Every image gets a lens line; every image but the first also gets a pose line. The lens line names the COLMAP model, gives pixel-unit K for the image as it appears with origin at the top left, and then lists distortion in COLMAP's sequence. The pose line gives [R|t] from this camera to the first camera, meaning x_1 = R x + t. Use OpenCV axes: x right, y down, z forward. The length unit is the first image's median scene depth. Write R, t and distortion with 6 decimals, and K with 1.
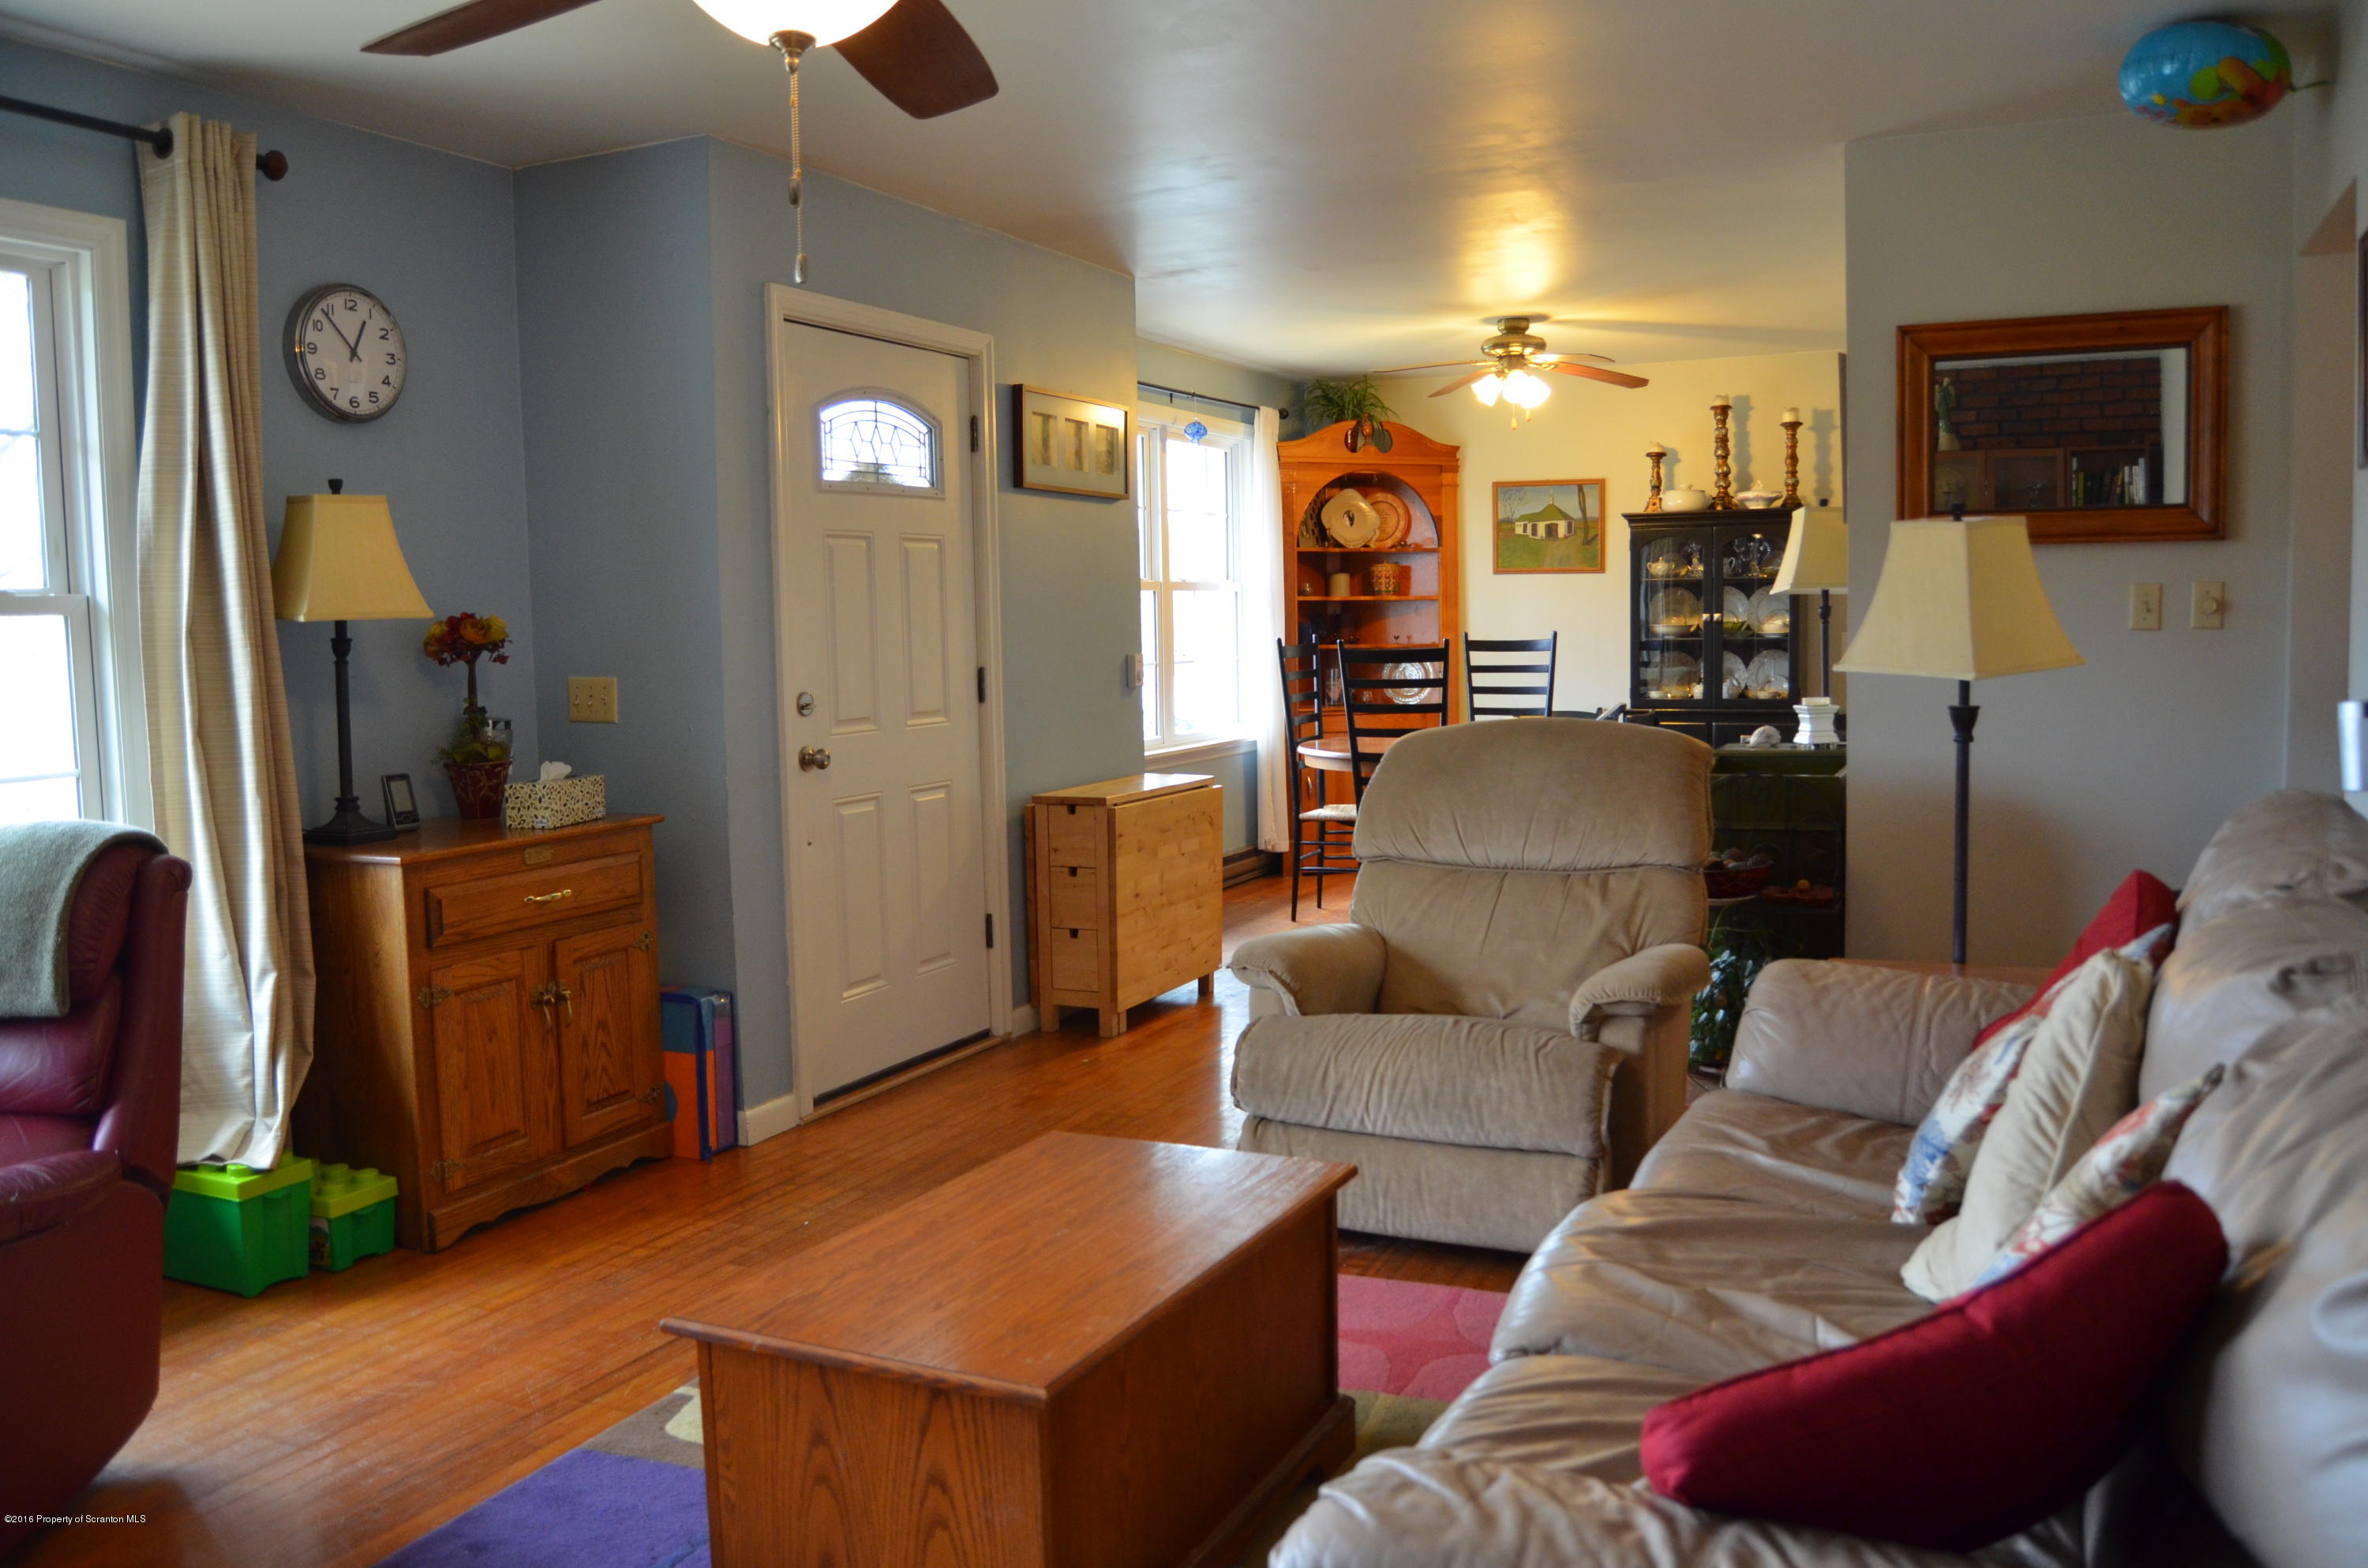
lens RADIAL K [[1847.5, 0, 1186.9], [0, 1847.5, 795.0], [0, 0, 1]] dist [-0.085038, 0.004872]
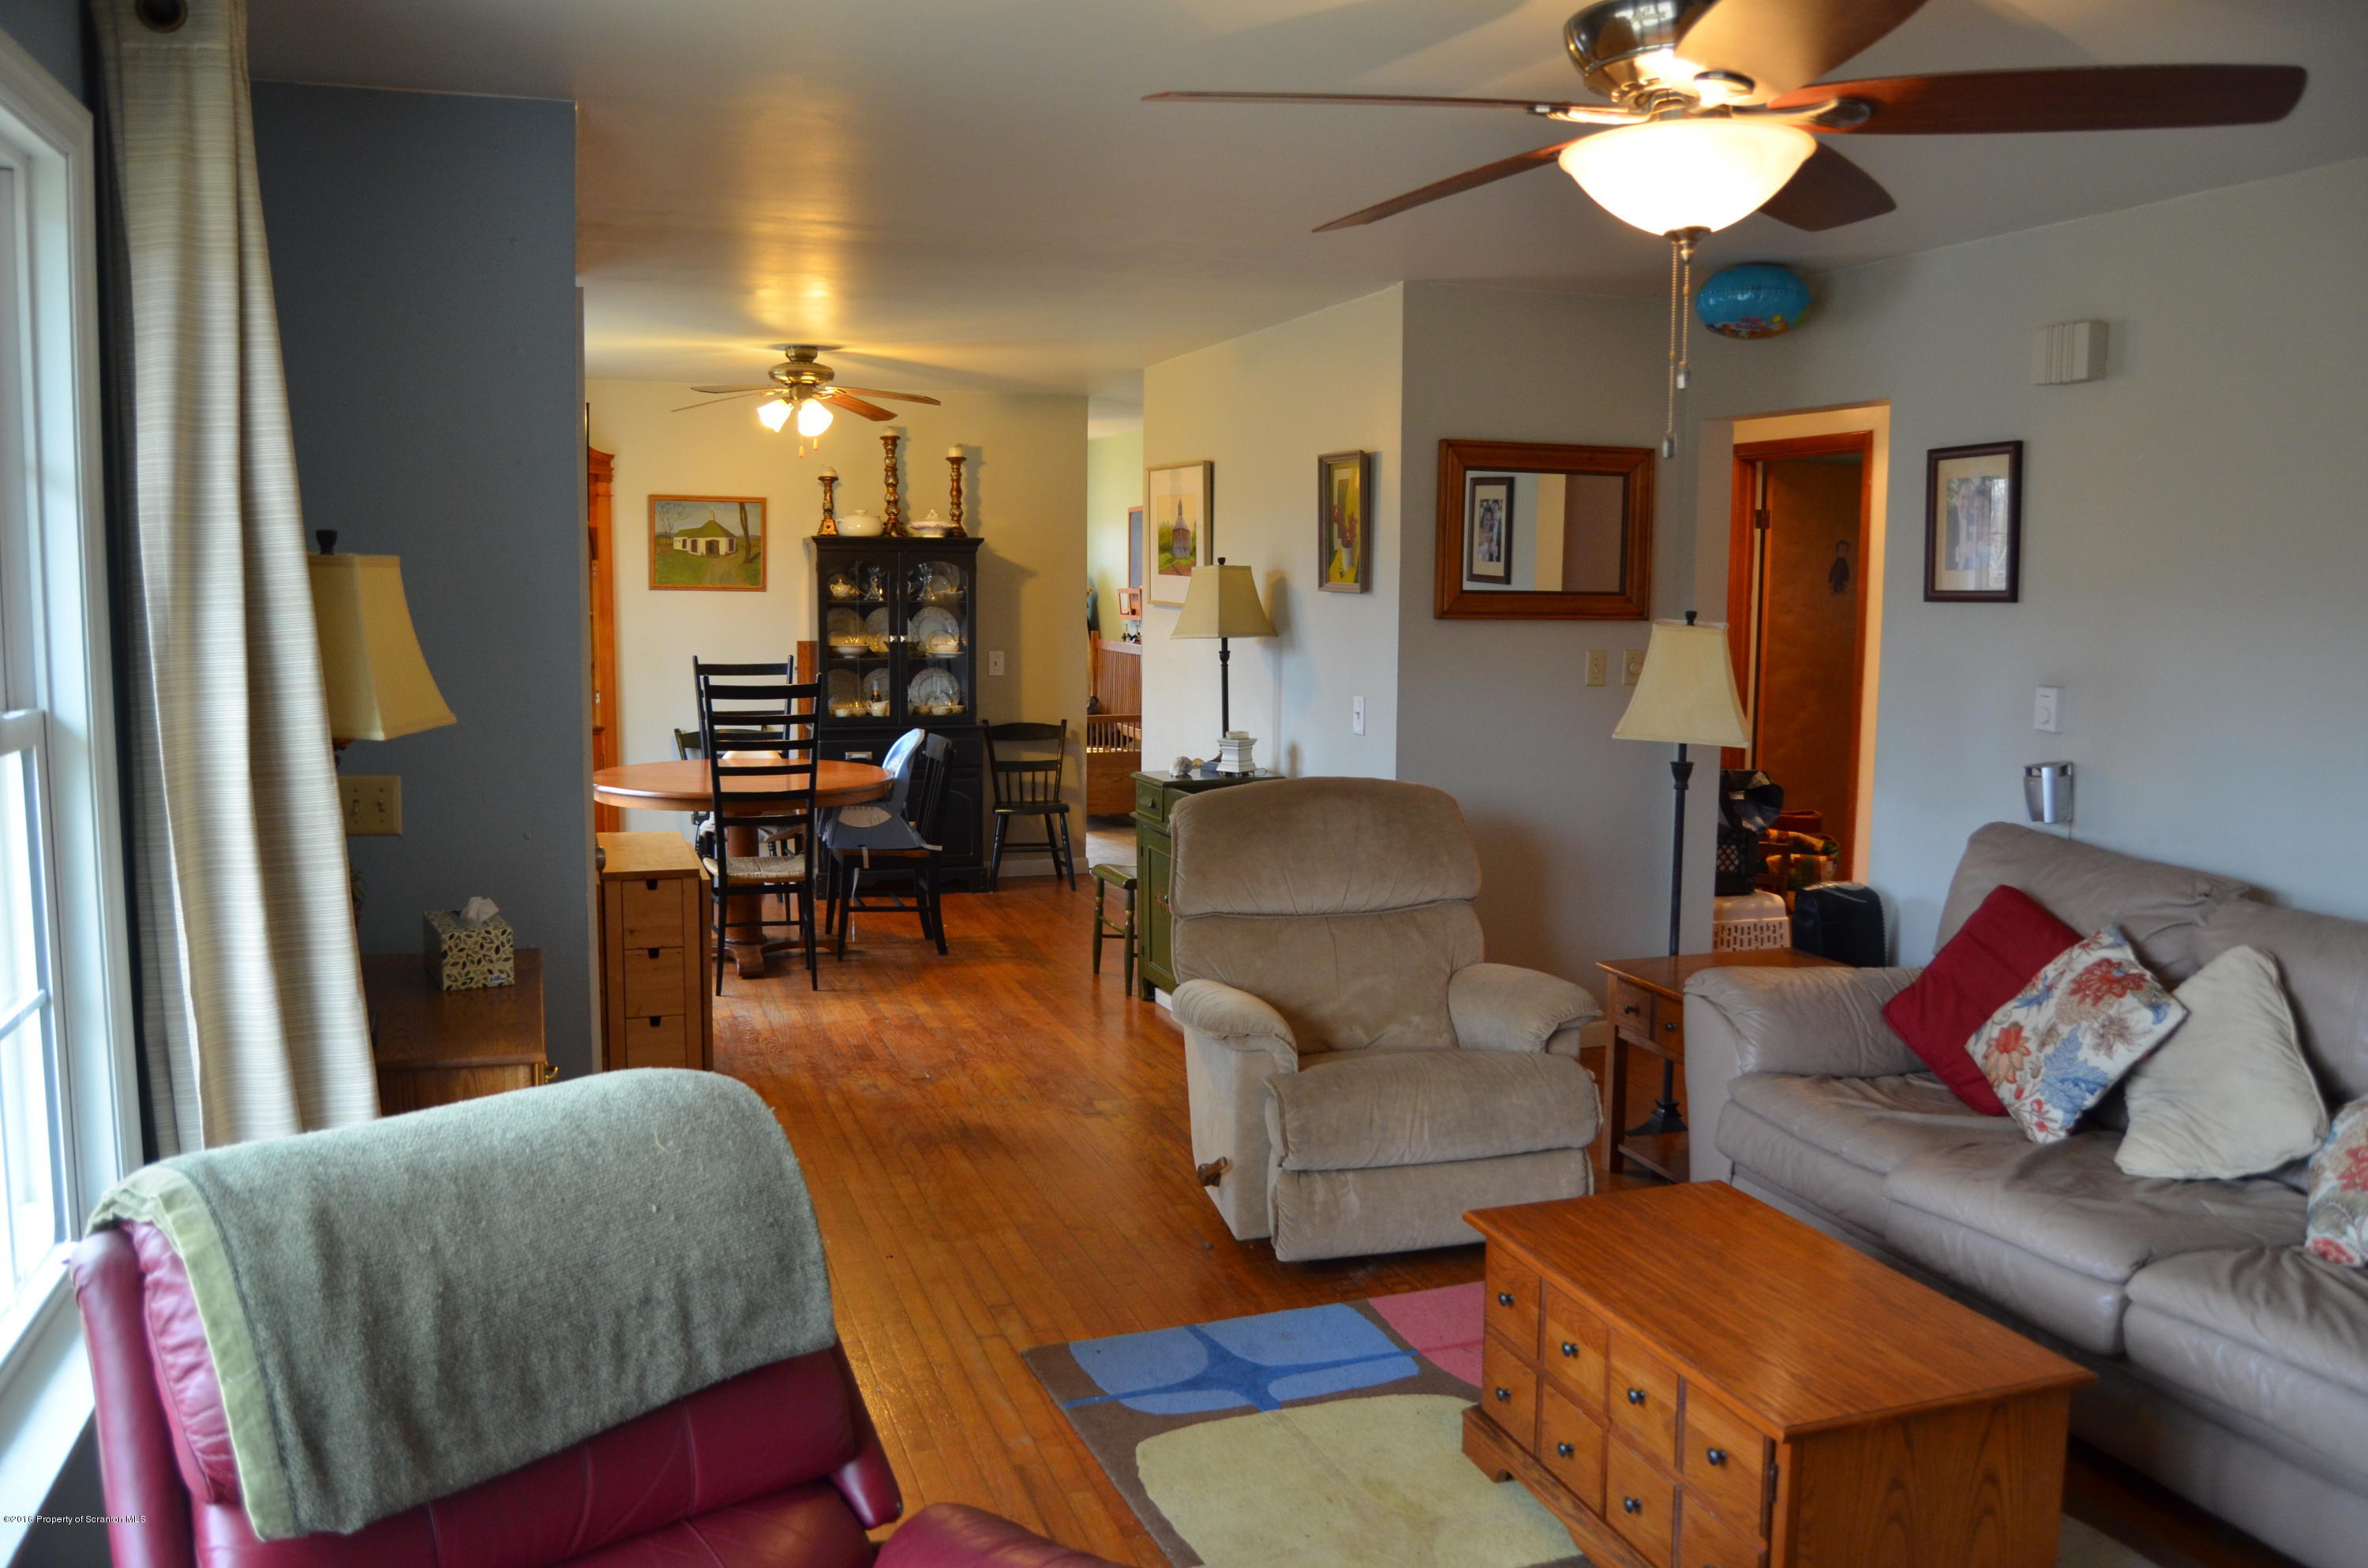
lens RADIAL K [[1847.5, 0, 1186.9], [0, 1847.5, 795.0], [0, 0, 1]] dist [-0.085038, 0.004872]
pose [[0.721101, -0.055076, 0.690637, -0.322862], [0.041998, 0.998477, 0.035775, -0.037337], [-0.691556, 0.003208, 0.722316, 0.117469]]
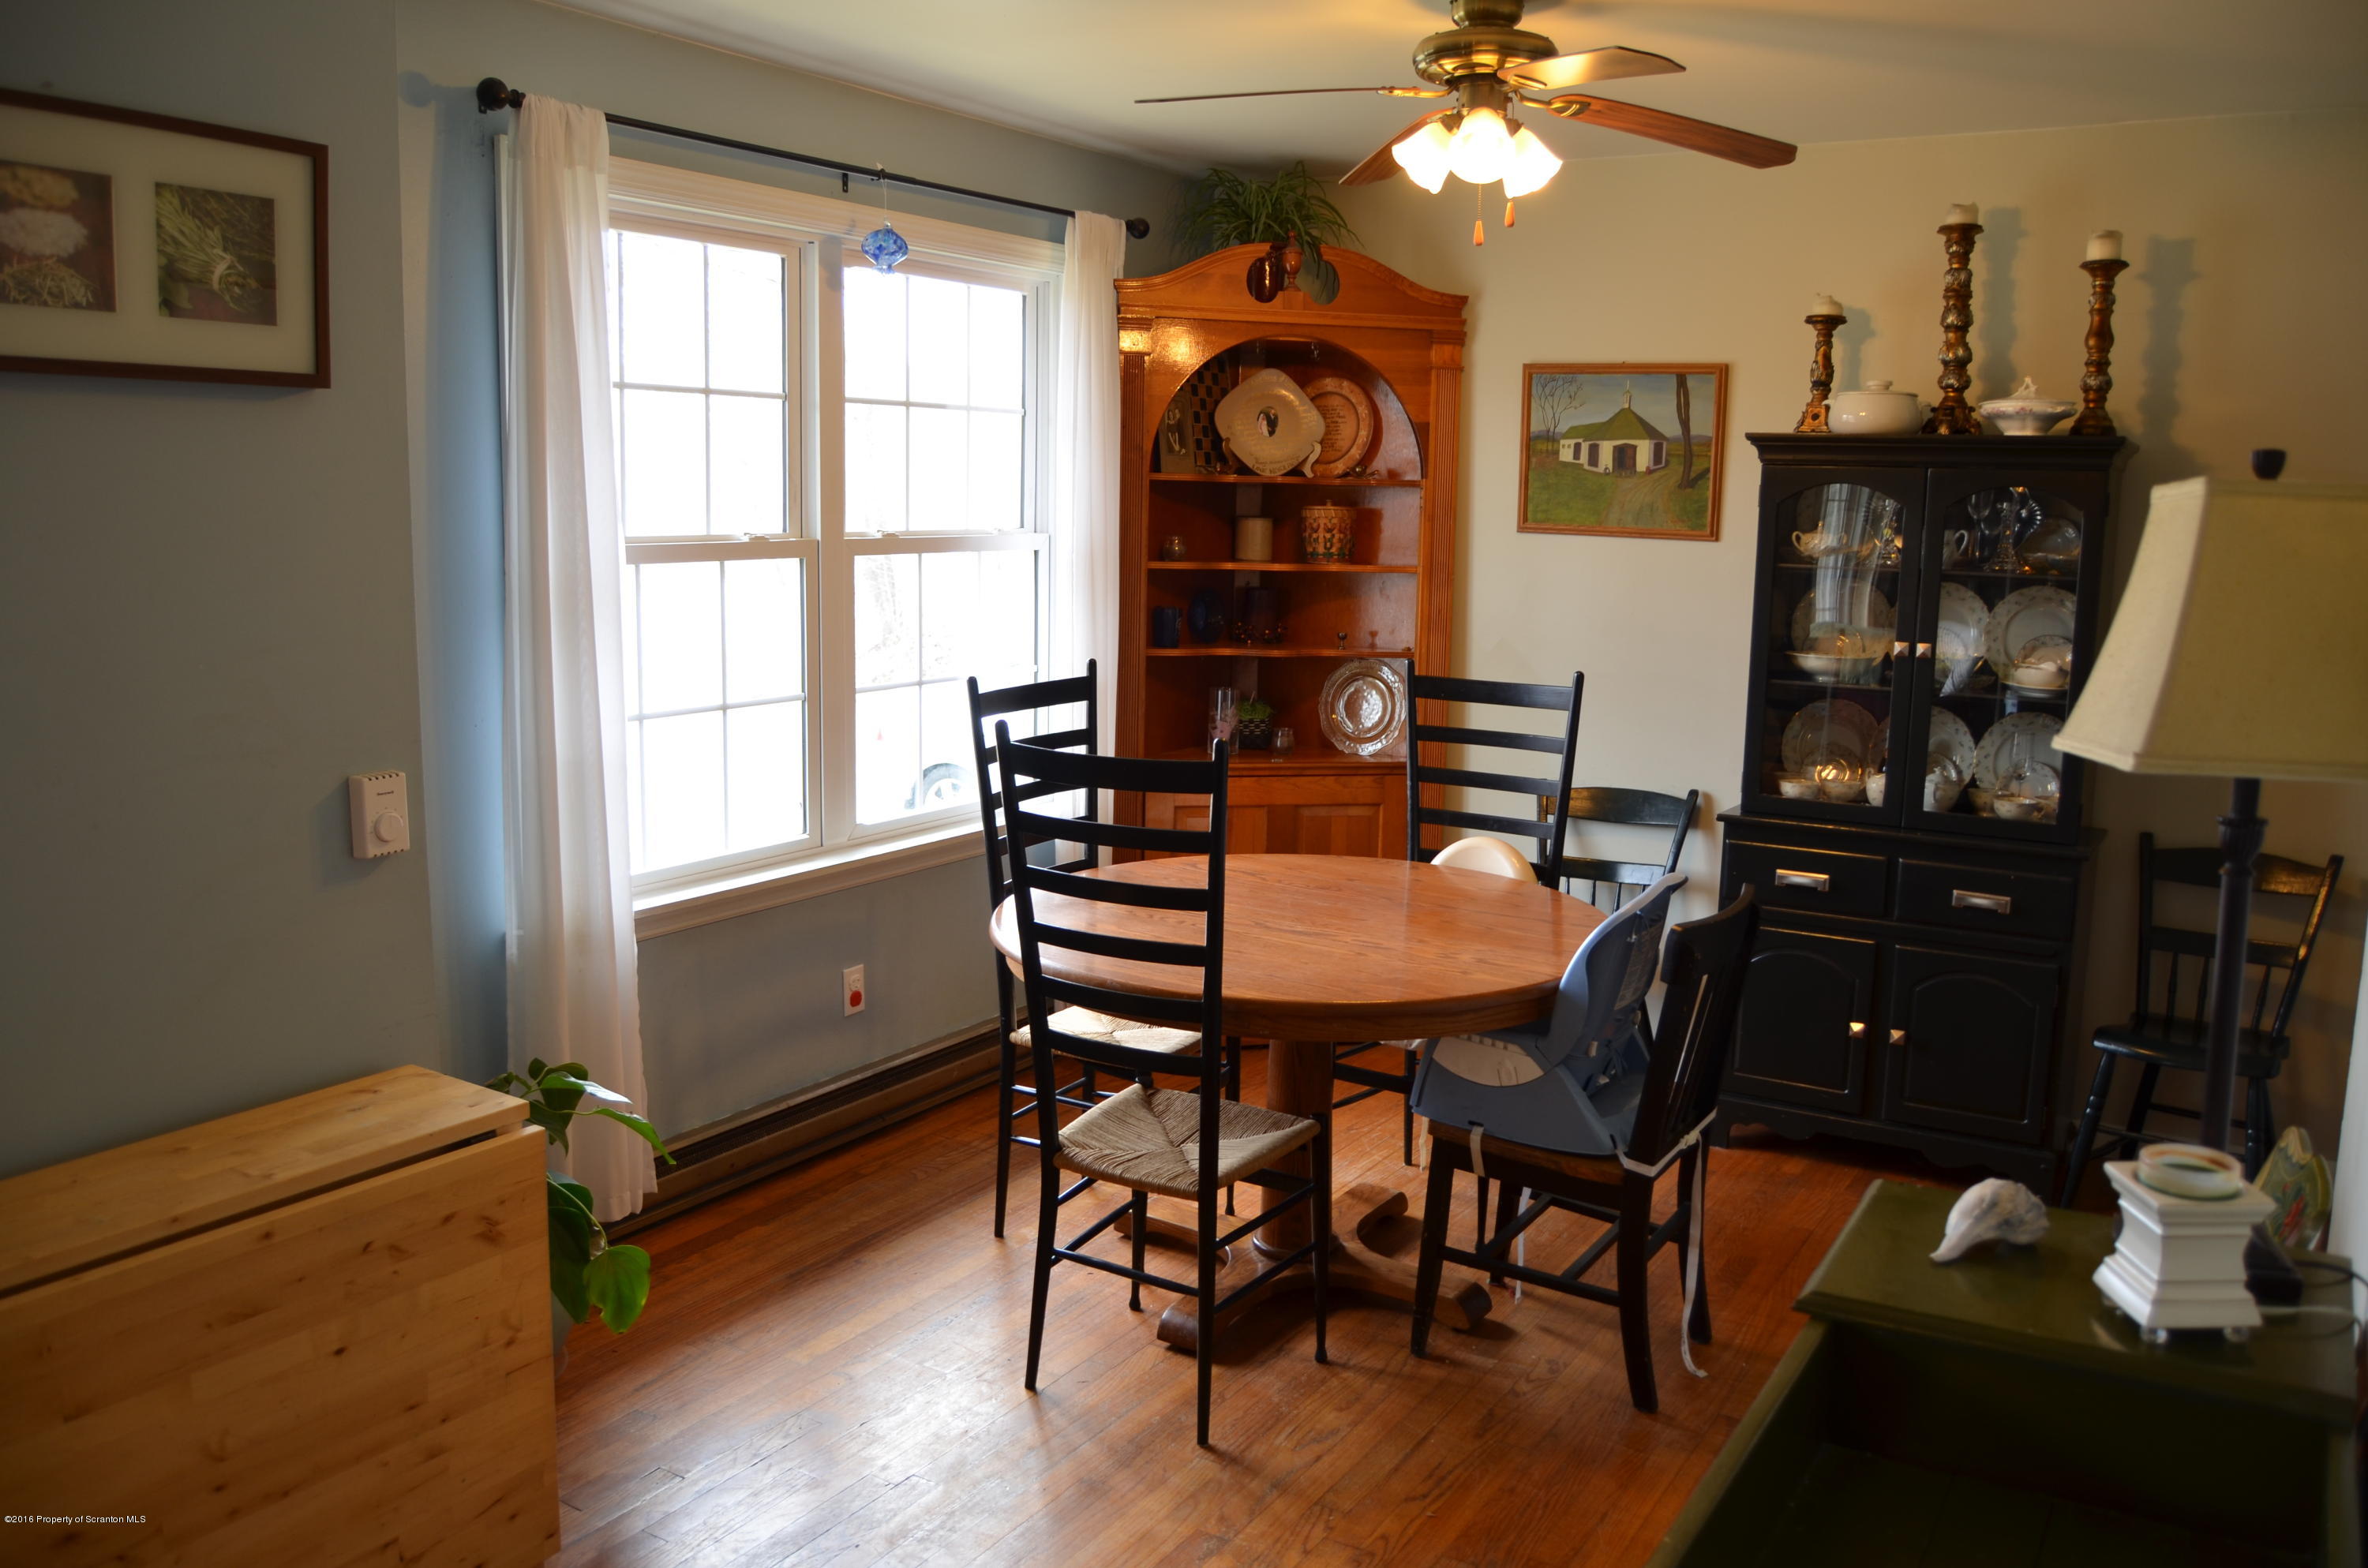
lens RADIAL K [[1847.5, 0, 1186.9], [0, 1847.5, 795.0], [0, 0, 1]] dist [-0.085038, 0.004872]
pose [[0.992180, 0.055283, -0.111907, 0.143950], [-0.047887, 0.996554, 0.067734, -0.079577], [0.115265, -0.061846, 0.991408, 0.469334]]
